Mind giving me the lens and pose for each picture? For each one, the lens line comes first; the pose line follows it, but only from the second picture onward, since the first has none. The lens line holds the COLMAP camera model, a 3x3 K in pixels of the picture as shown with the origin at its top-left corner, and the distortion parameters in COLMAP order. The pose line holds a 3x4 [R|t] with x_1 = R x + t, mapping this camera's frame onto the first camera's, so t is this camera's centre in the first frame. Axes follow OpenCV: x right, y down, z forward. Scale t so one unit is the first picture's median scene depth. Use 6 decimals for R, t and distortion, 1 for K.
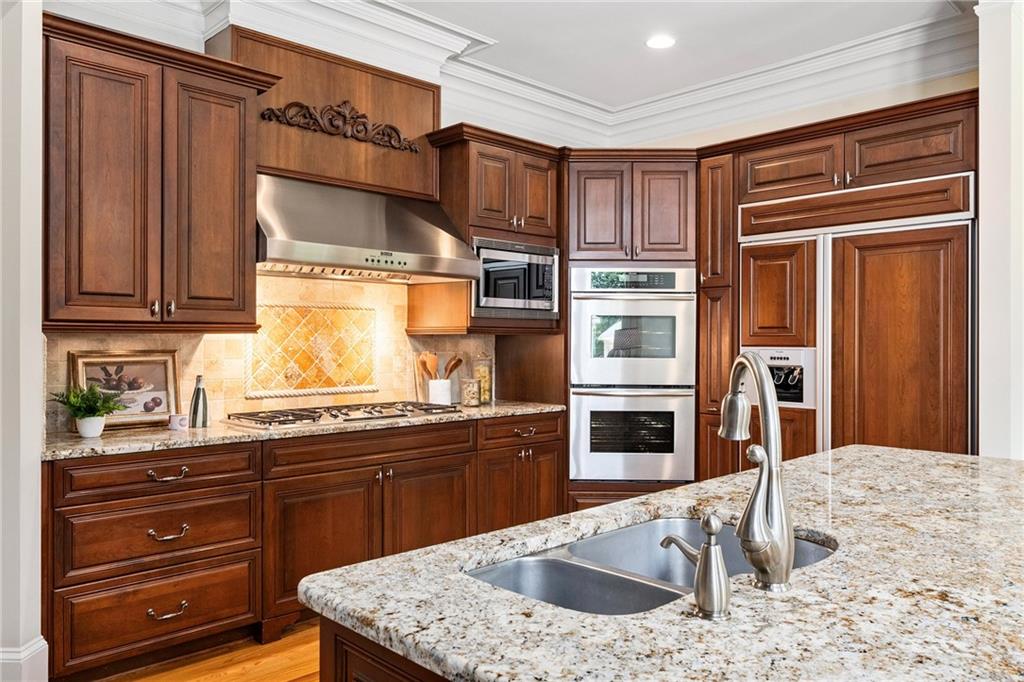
lens RADIAL K [[765.0, 0, 511.7], [0, 765.0, 339.9], [0, 0, 1]] dist [0.012988, 0.002338]
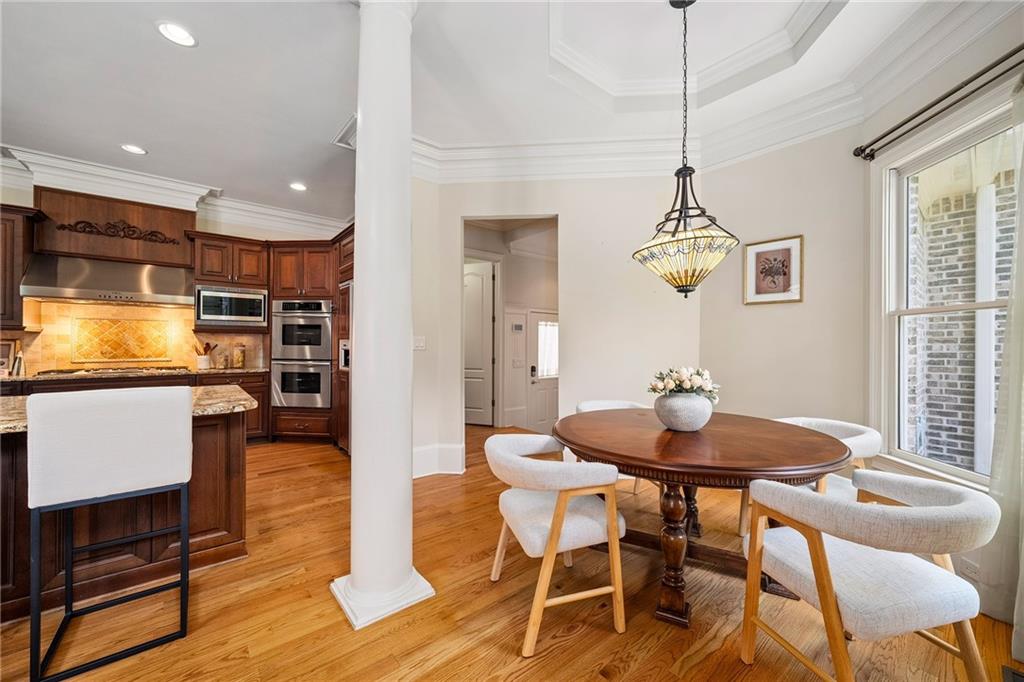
lens RADIAL K [[407.0, 0, 512.8], [0, 407.0, 344.8], [0, 0, 1]] dist [0.002180, 0.001001]
pose [[0.996246, 0.003622, -0.086495, 0.876895], [-0.003336, 0.999988, 0.003452, 0.017641], [0.086507, -0.003151, 0.996246, -0.008962]]
